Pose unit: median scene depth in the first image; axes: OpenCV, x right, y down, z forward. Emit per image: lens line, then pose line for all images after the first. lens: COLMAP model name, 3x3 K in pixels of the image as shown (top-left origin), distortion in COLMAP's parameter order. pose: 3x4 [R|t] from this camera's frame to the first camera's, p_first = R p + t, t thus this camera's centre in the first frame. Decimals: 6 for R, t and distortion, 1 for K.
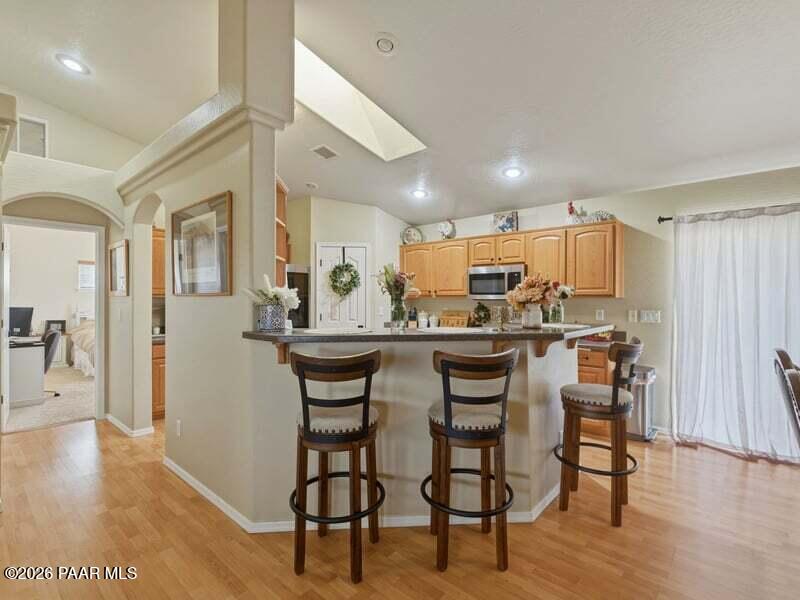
lens RADIAL K [[391.8, 0, 400.0], [0, 391.8, 300.0], [0, 0, 1]] dist [-0.001756, -0.000702]
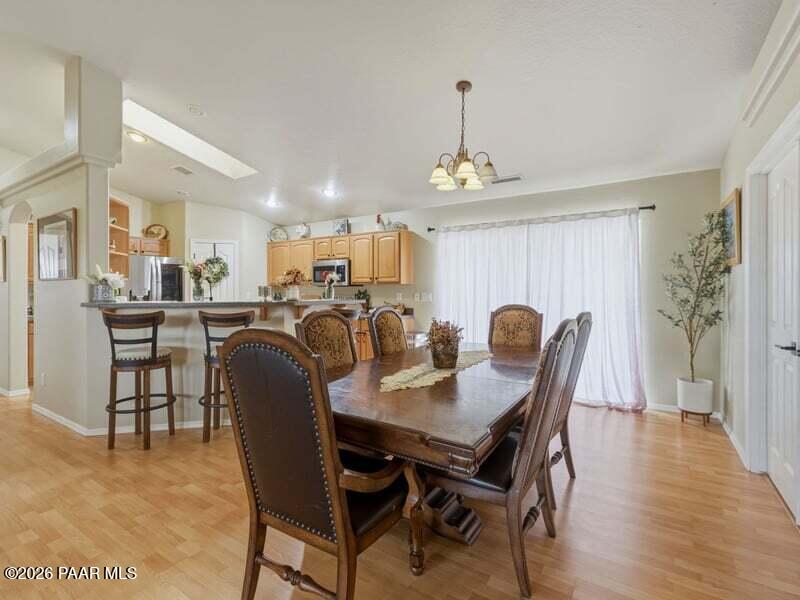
lens RADIAL K [[384.1, 0, 398.7], [0, 384.1, 292.1], [0, 0, 1]] dist [0.003135, 0.000375]
pose [[0.988412, -0.002731, 0.151767, 0.333206], [0.002825, 0.999996, -0.000401, 0.025157], [-0.151766, 0.000825, 0.988416, -0.372382]]
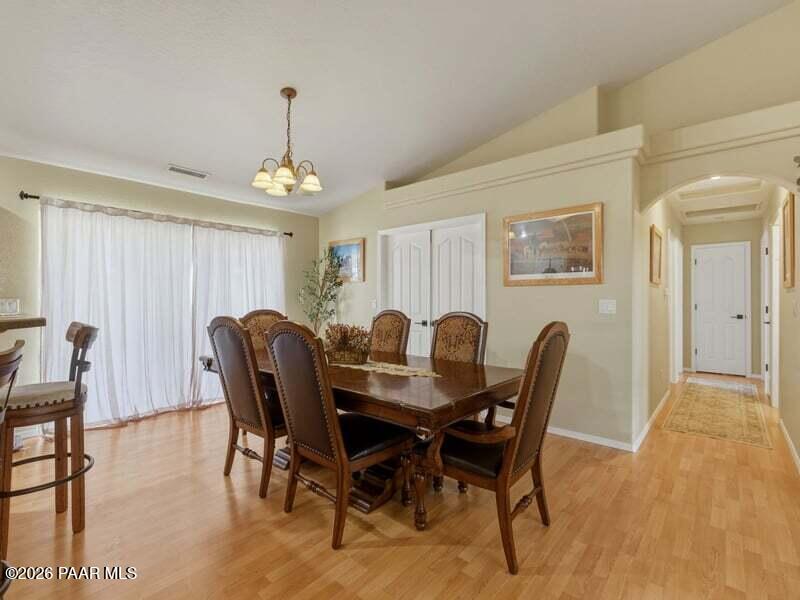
lens RADIAL K [[376.7, 0, 399.3], [0, 376.7, 296.4], [0, 0, 1]] dist [0.001853, -0.000231]
pose [[-0.012341, 0.001484, 0.999923, -0.188954], [0.000484, 0.999999, -0.001478, 0.023459], [-0.999924, 0.000466, -0.012341, 0.161062]]
